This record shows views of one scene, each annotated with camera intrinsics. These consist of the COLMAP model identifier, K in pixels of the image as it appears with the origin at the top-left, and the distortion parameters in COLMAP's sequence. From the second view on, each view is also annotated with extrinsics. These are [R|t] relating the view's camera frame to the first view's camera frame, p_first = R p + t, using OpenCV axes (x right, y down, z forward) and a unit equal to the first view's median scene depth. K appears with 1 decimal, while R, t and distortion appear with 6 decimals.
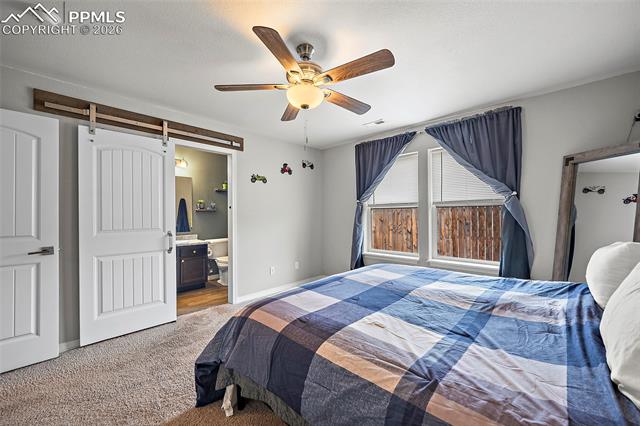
lens RADIAL K [[251.2, 0, 317.2], [0, 251.2, 213.3], [0, 0, 1]] dist [-0.002373, -0.000546]
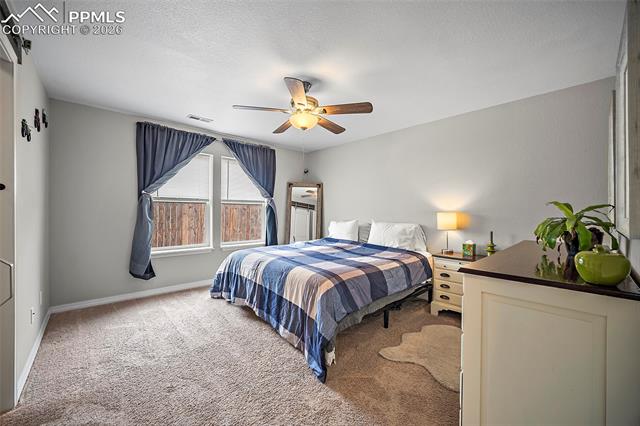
lens RADIAL K [[251.2, 0, 317.1], [0, 251.2, 209.7], [0, 0, 1]] dist [-0.002373, -0.000546]
pose [[0.060965, 0.007711, 0.998110, -0.726803], [-0.014664, 0.999869, -0.006829, 0.007823], [-0.998032, -0.014220, 0.061070, 0.446303]]
